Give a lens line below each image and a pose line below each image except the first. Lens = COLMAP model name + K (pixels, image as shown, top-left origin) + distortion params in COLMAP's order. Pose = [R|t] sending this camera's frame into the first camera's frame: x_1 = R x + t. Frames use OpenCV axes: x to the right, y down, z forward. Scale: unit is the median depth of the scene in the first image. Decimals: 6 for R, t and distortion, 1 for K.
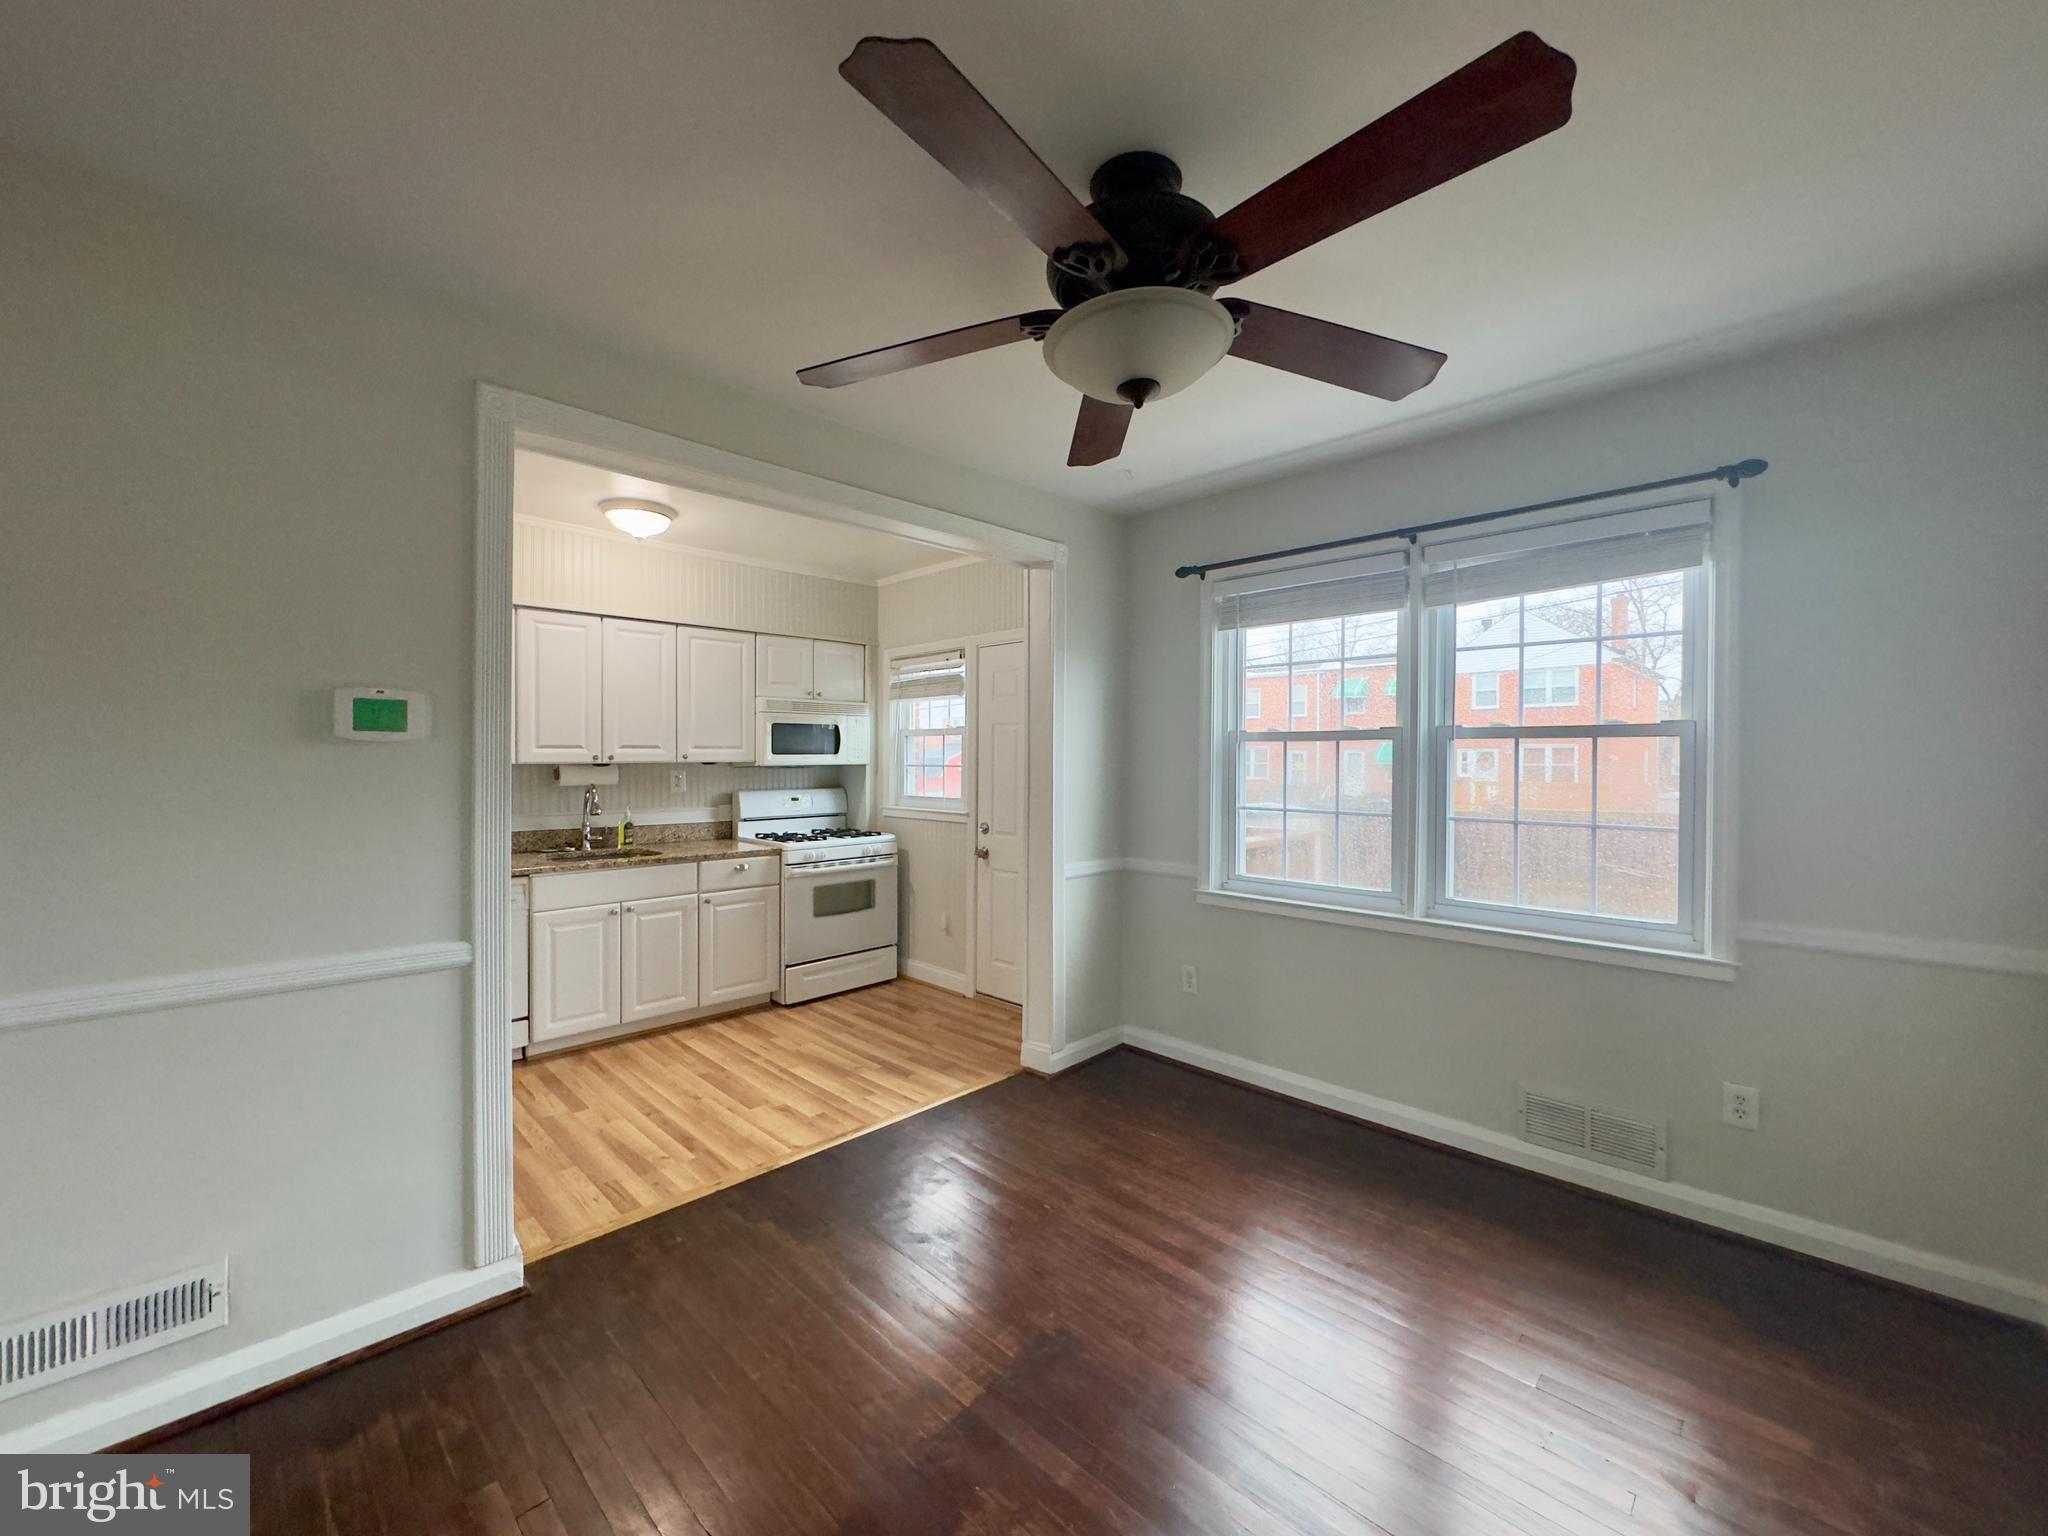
lens RADIAL K [[844.3, 0, 1030.9], [0, 844.3, 775.9], [0, 0, 1]] dist [0.000783, 0.000145]
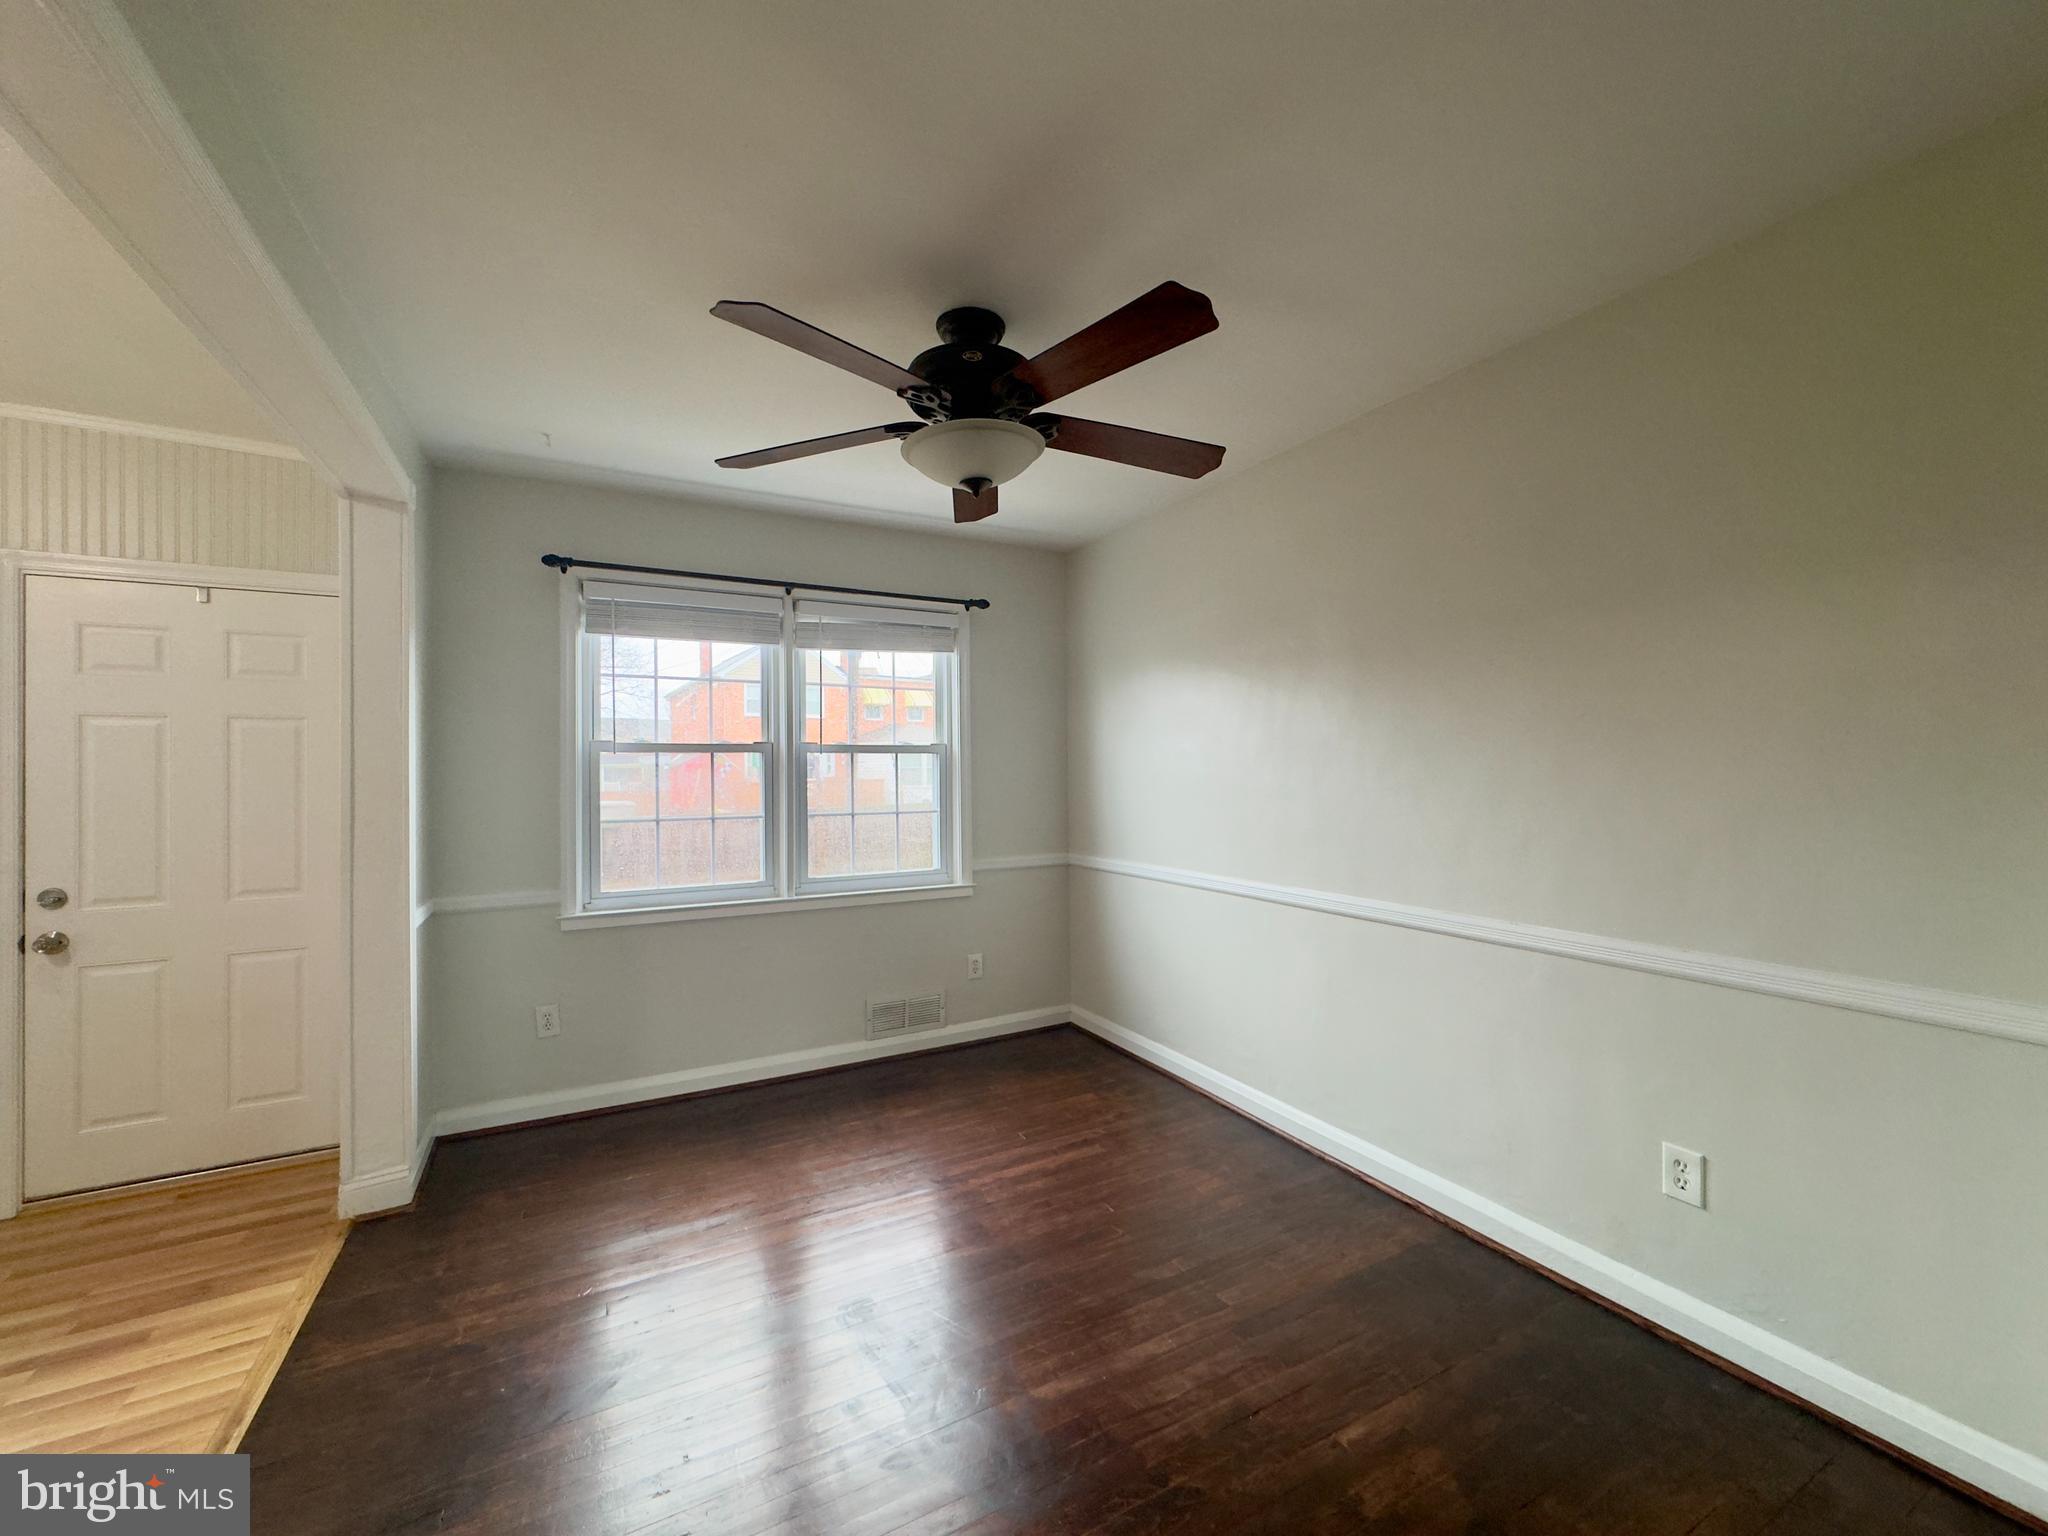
lens RADIAL K [[844.3, 0, 1030.9], [0, 844.3, 775.9], [0, 0, 1]] dist [0.000783, 0.000145]
pose [[0.261575, -0.011713, 0.965112, -0.566136], [0.029515, 0.999556, 0.004132, -0.003637], [-0.964732, 0.027405, 0.261805, 0.294971]]
